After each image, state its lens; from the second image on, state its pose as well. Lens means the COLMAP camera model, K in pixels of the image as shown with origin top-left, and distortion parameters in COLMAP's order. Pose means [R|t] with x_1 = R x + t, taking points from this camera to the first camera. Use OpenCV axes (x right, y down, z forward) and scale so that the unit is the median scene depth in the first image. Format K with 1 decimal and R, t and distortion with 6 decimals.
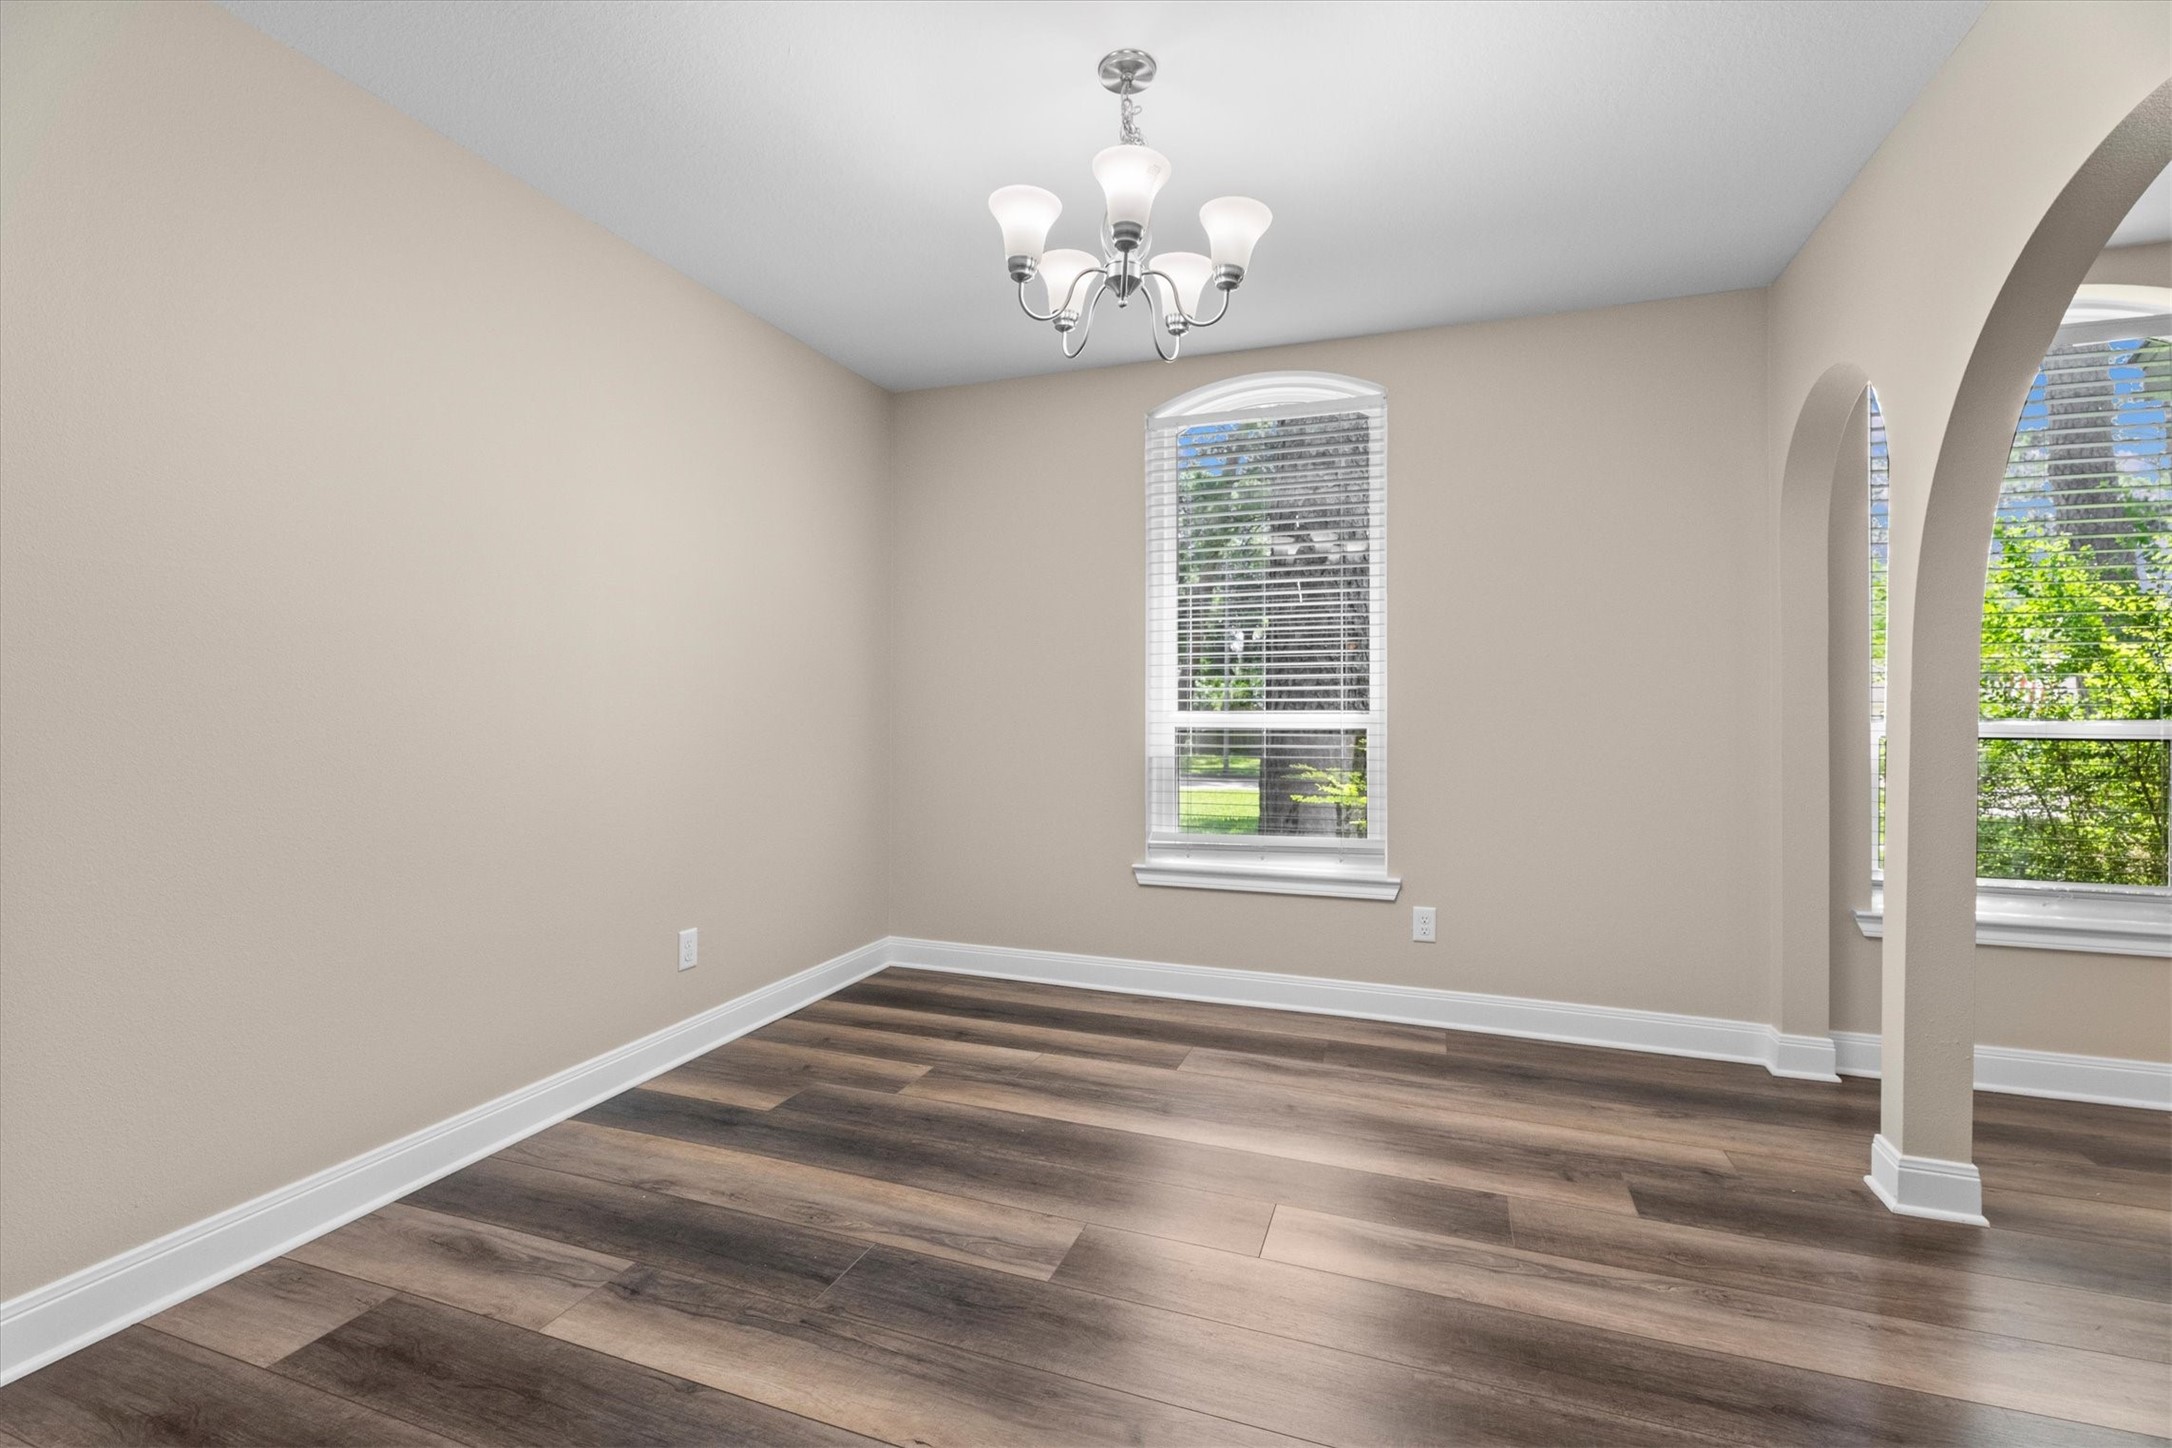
lens RADIAL K [[961.9, 0, 1078.7], [0, 961.9, 708.7], [0, 0, 1]] dist [-0.002417, -0.000629]
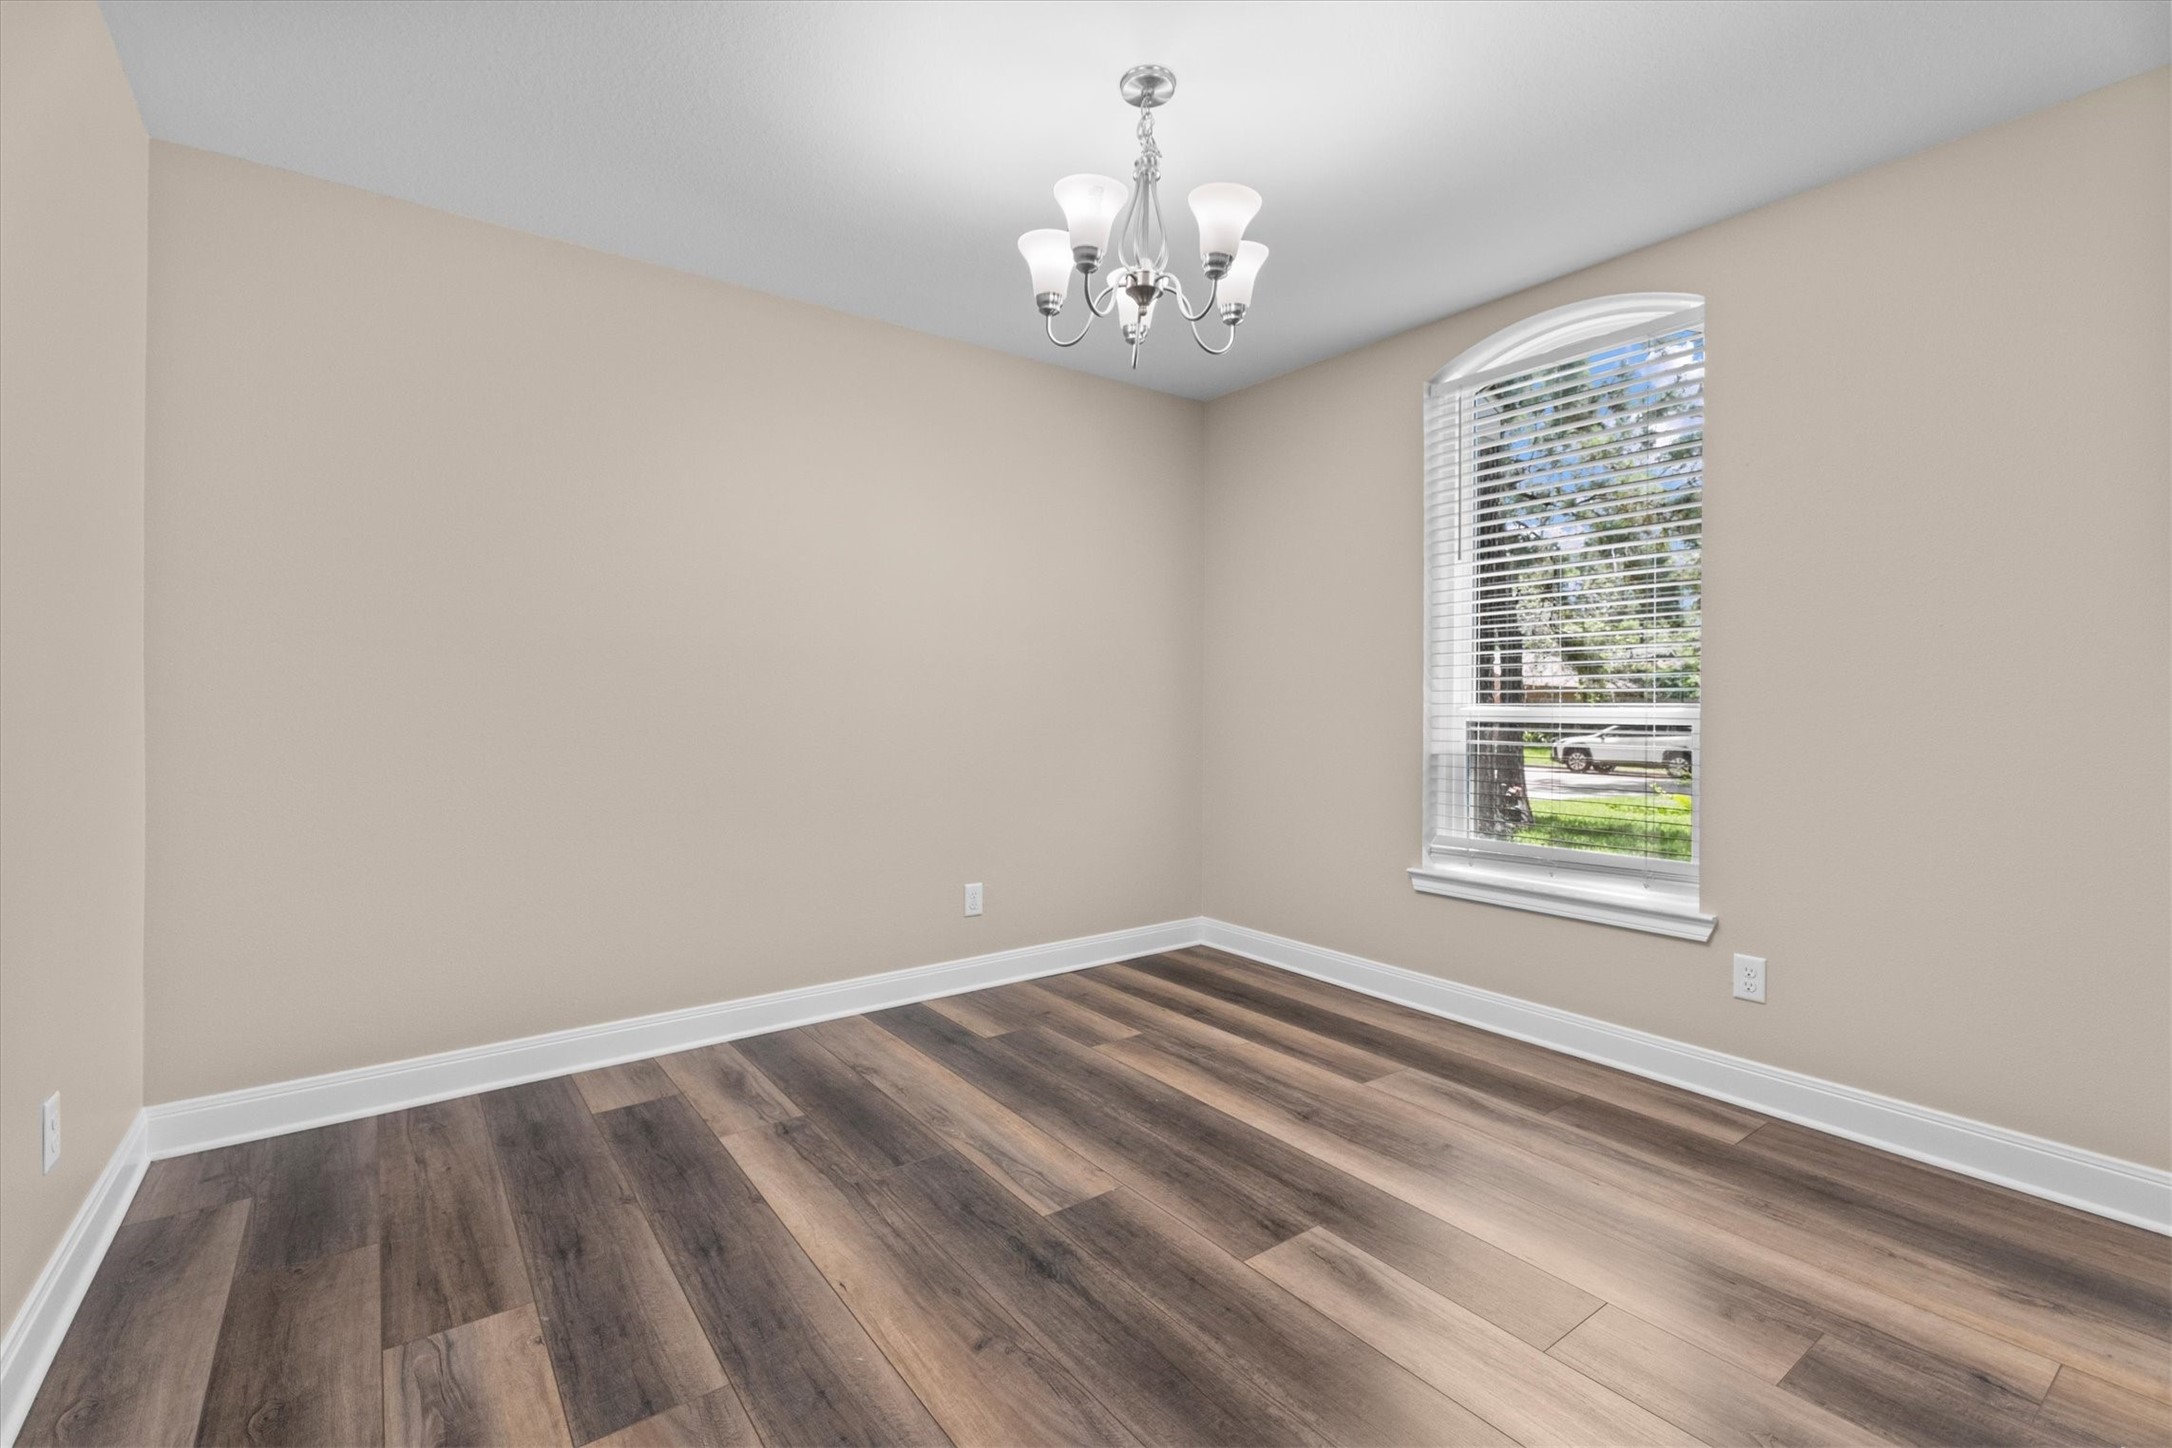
lens RADIAL K [[961.9, 0, 1078.7], [0, 961.9, 708.7], [0, 0, 1]] dist [-0.002417, -0.000629]
pose [[0.832945, 0.002156, -0.553352, 0.419686], [0.002005, 0.999974, 0.006916, 0.000380], [0.553353, -0.006870, 0.832919, 0.068034]]
